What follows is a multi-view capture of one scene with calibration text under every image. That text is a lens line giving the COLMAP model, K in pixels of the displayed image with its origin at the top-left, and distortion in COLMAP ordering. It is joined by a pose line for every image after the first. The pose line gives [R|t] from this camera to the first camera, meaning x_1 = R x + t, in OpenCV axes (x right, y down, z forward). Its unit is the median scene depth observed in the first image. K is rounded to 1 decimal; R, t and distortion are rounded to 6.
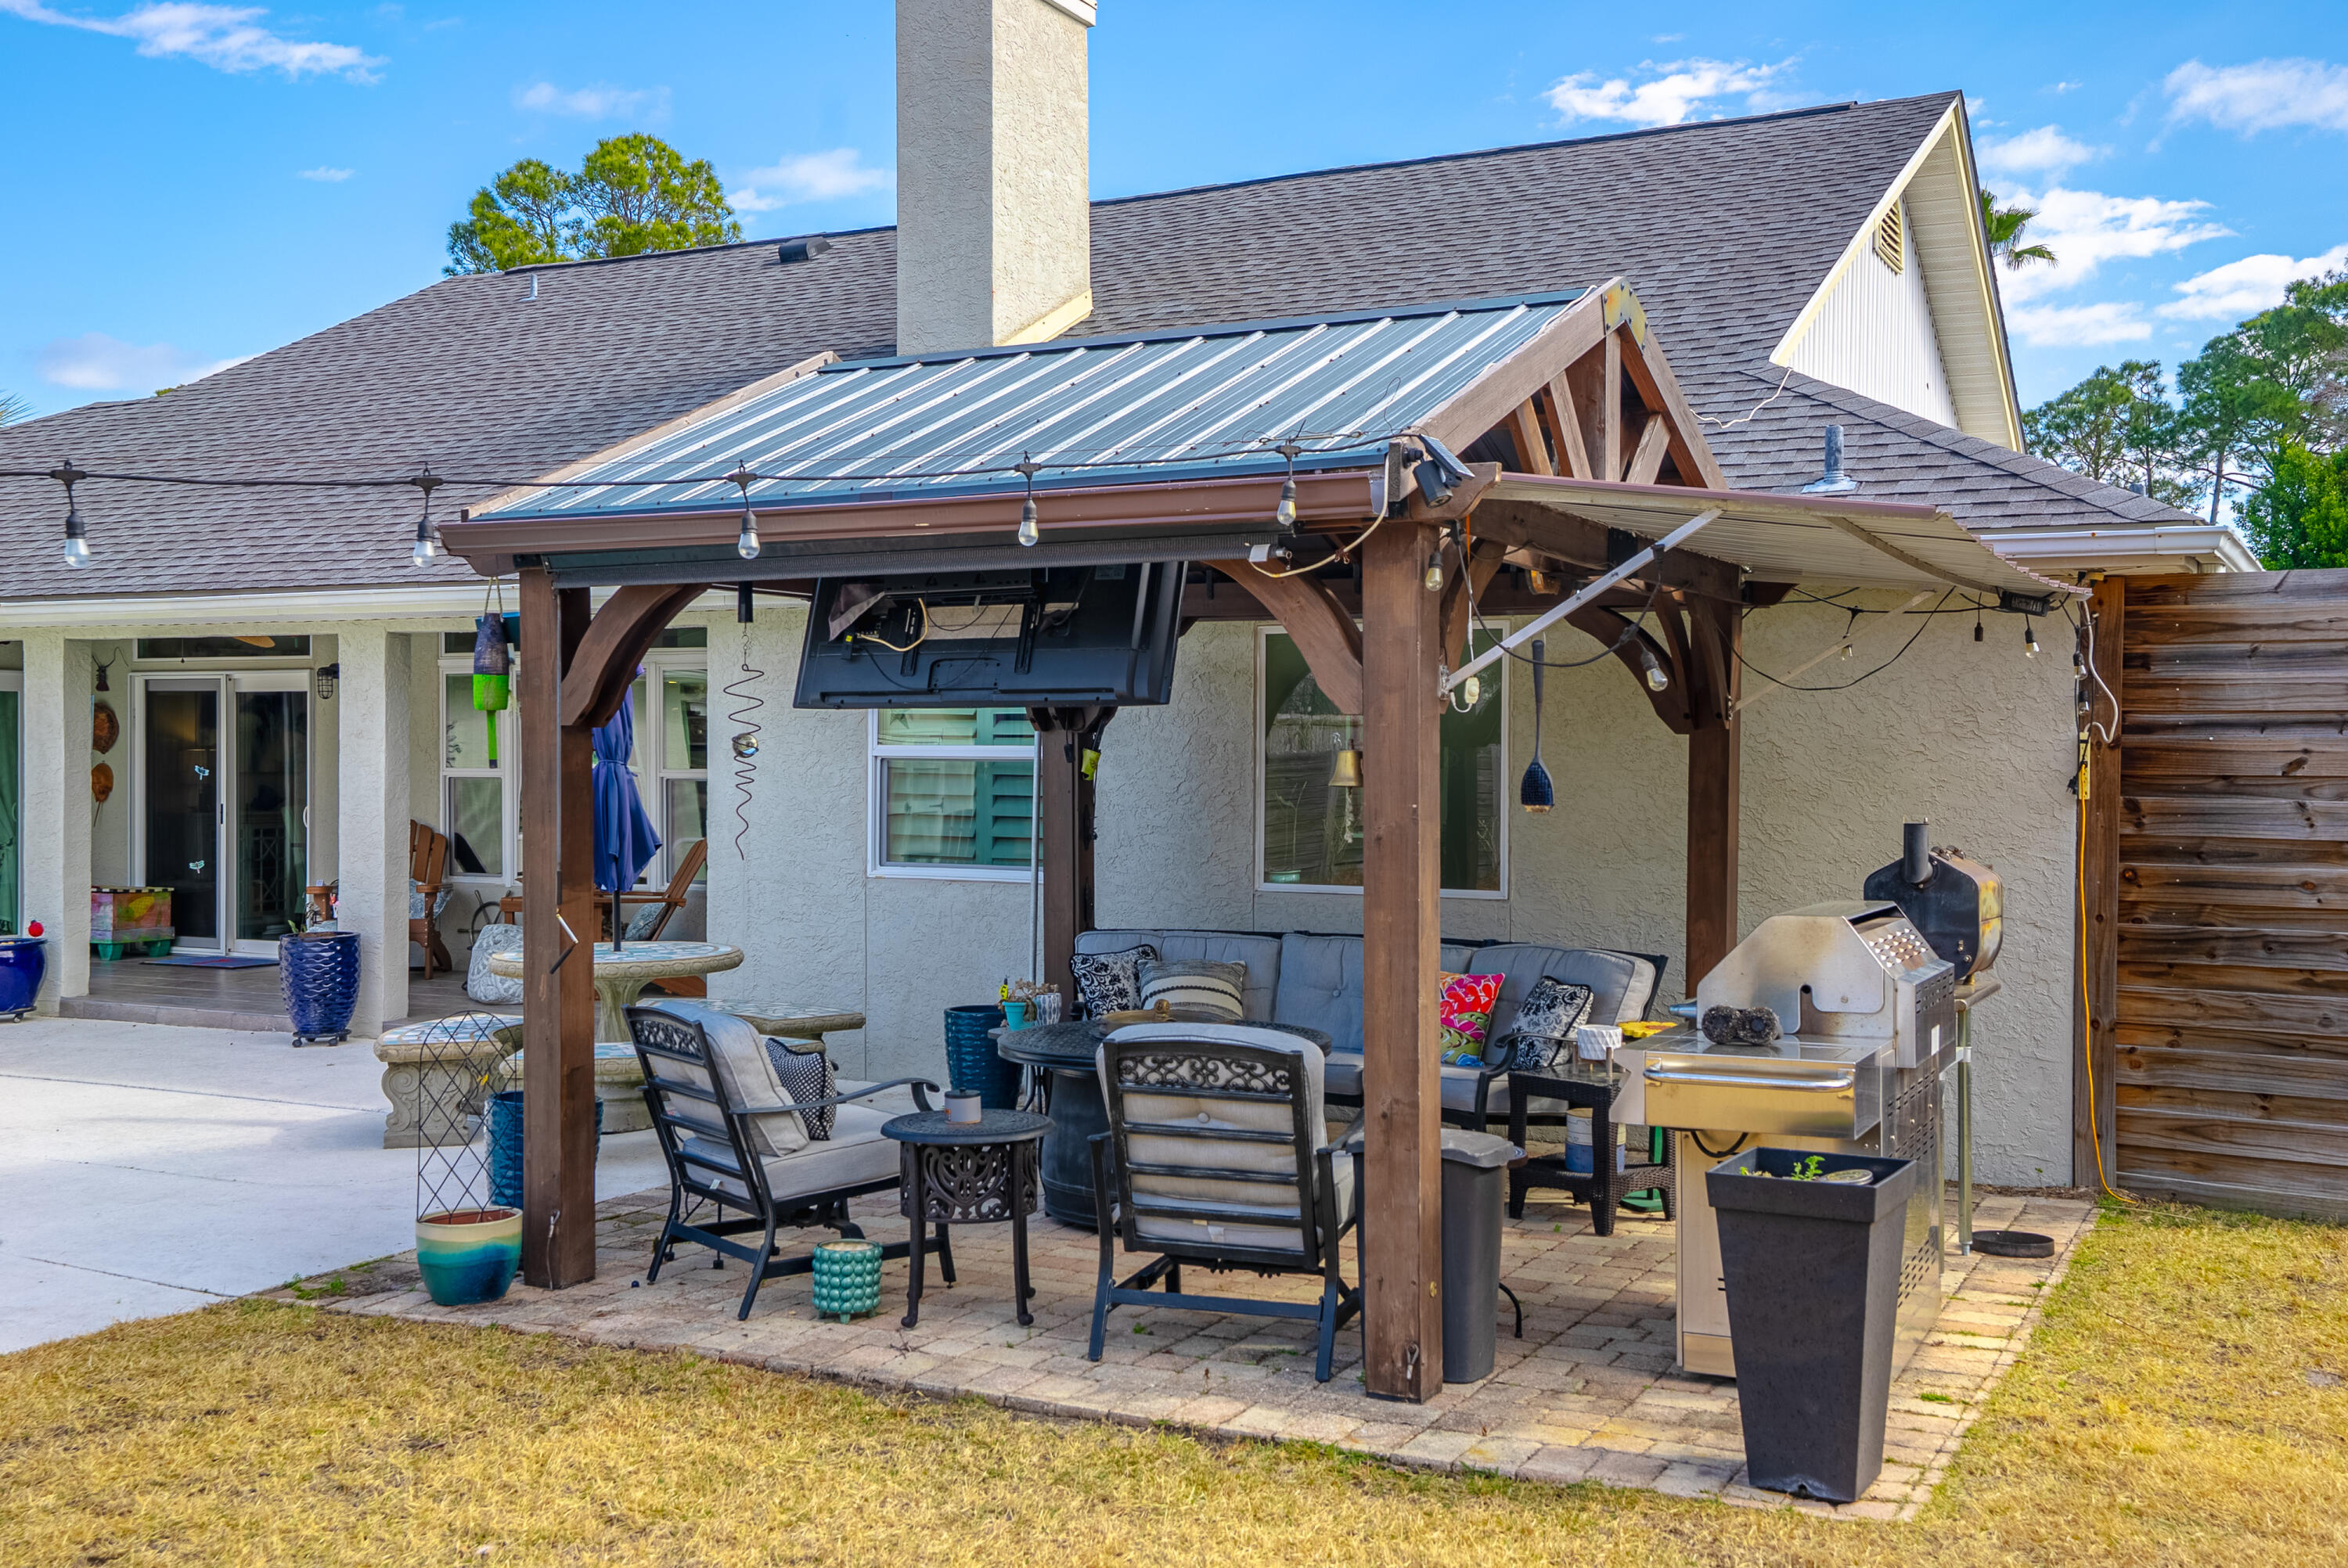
lens RADIAL K [[2368.8, 0, 1169.3], [0, 2368.8, 768.1], [0, 0, 1]] dist [0.186439, 0.000000]
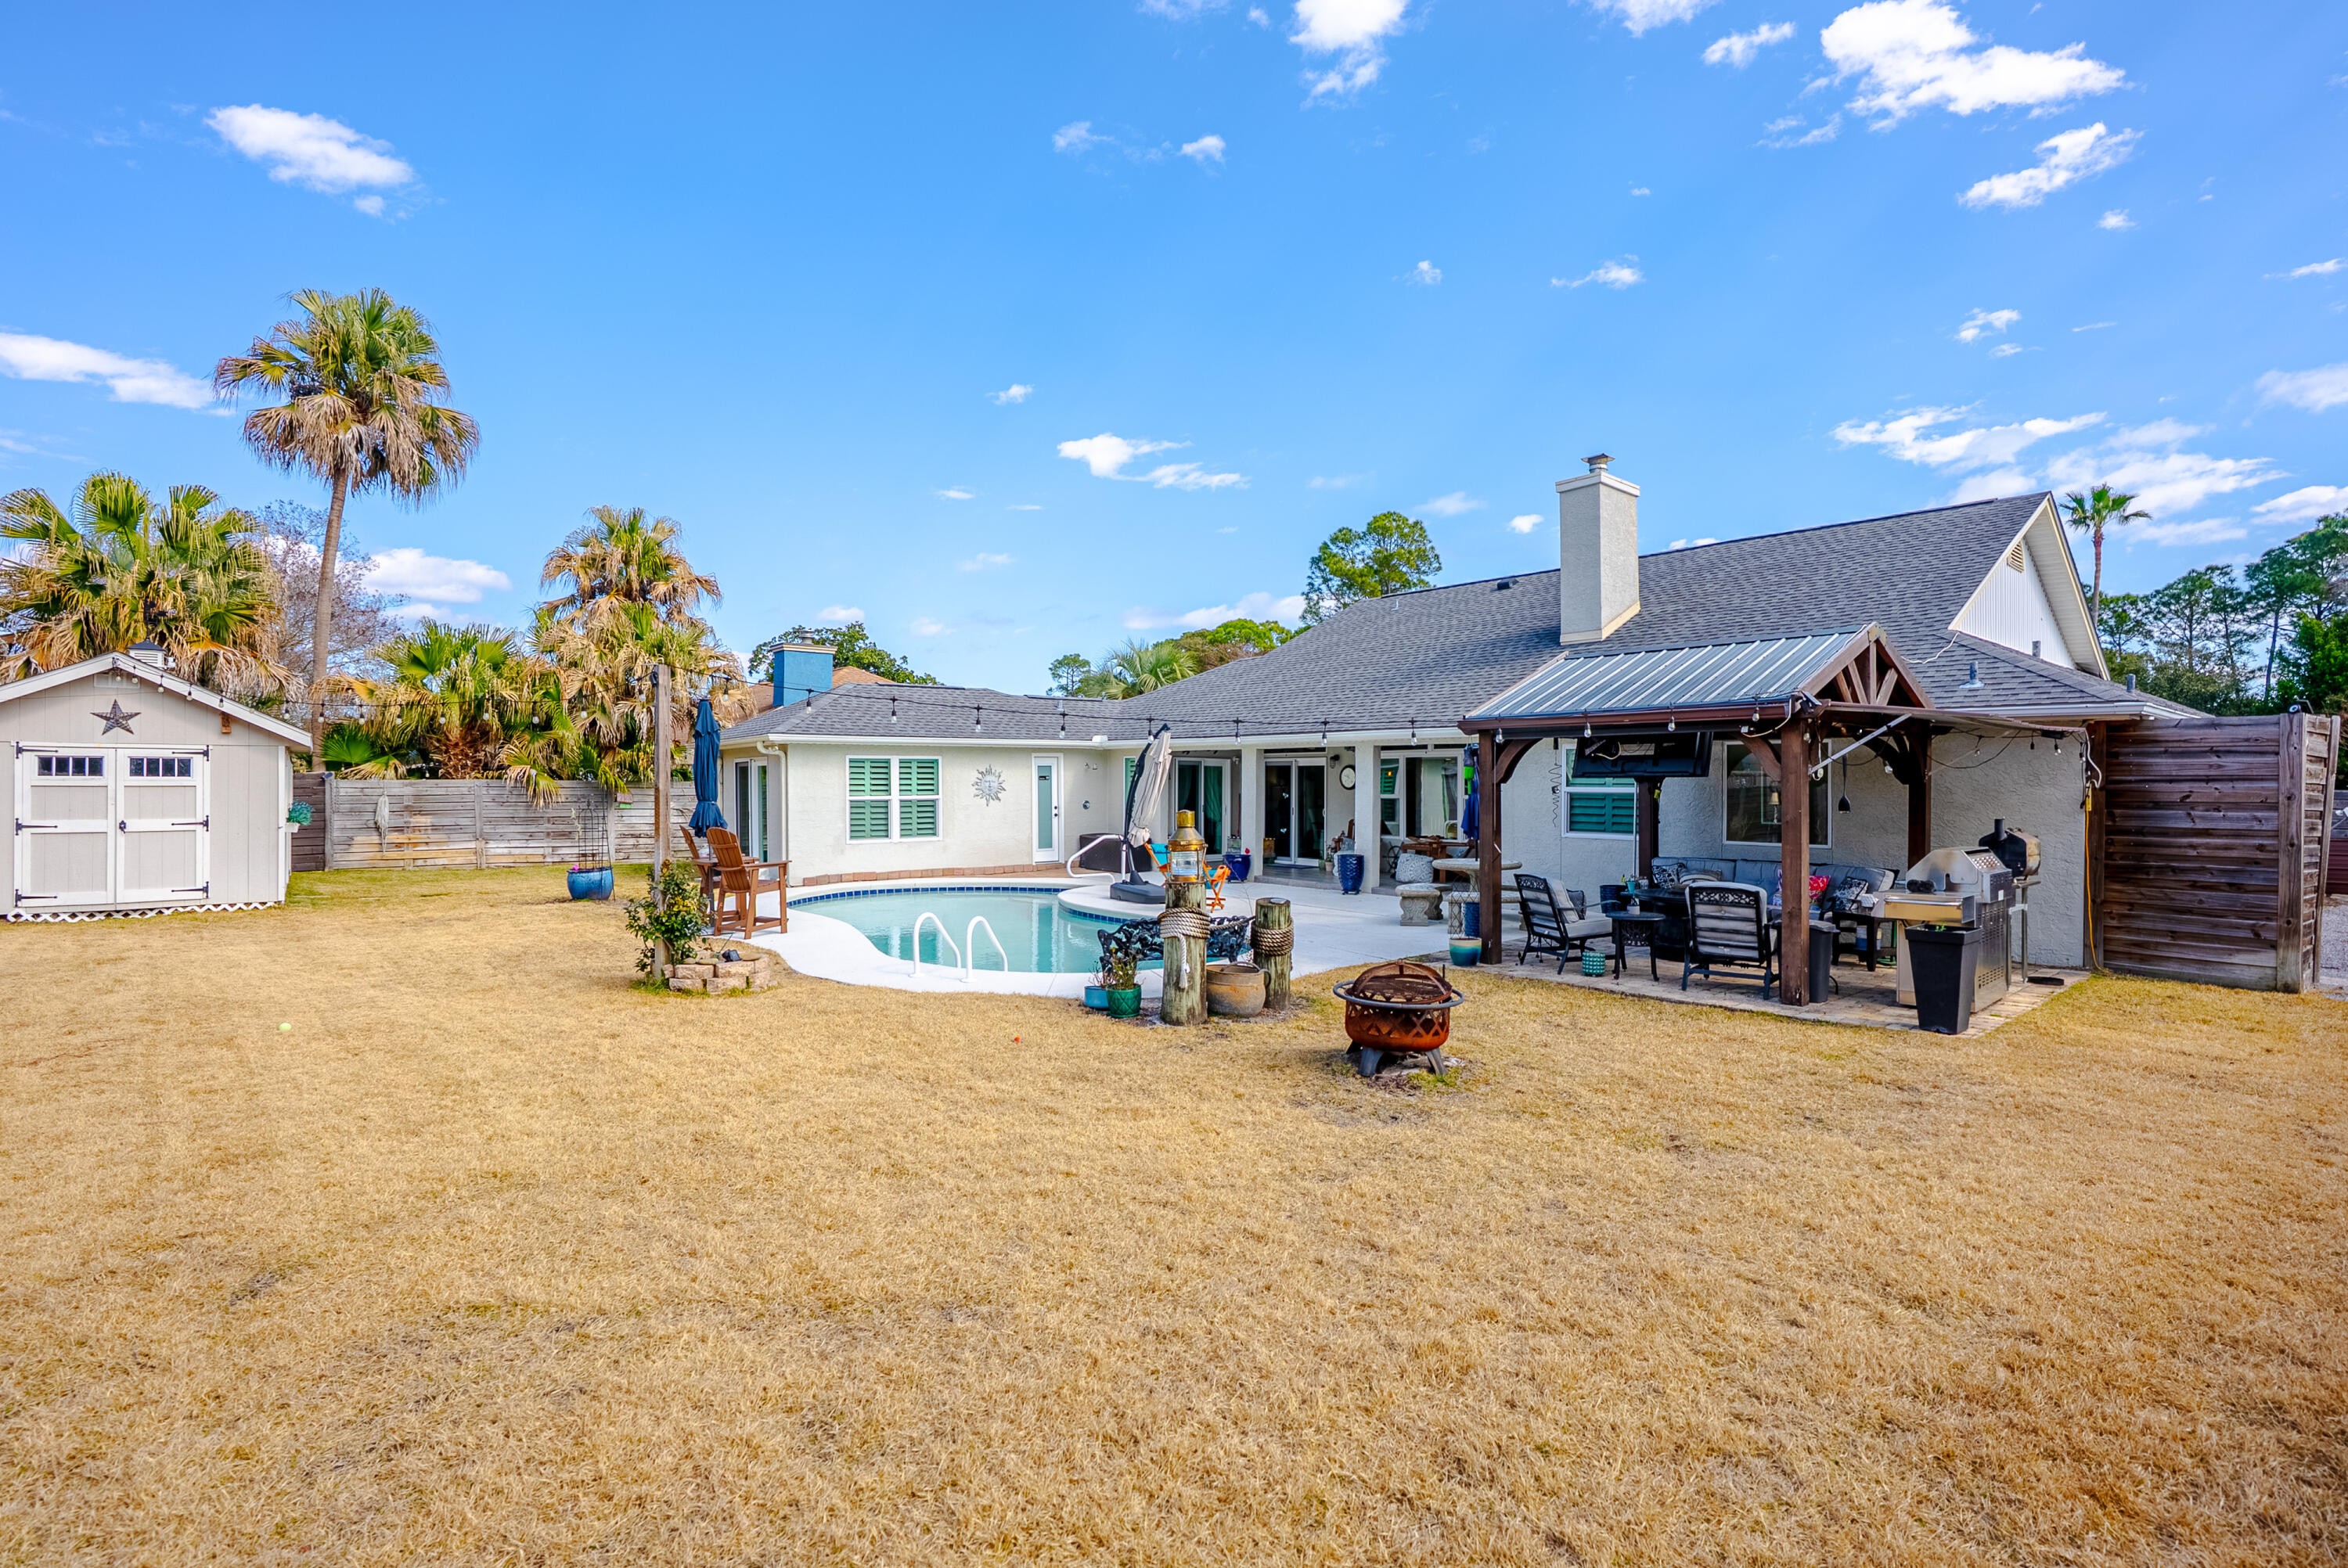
lens RADIAL K [[1309.3, 0, 1157.7], [0, 1309.3, 770.7], [0, 0, 1]] dist [-0.001612, 0.019034]
pose [[0.947145, -0.002697, -0.320794, -0.092516], [-0.002301, 0.999882, -0.015200, -0.005474], [0.320797, 0.015134, 0.947027, -0.575118]]
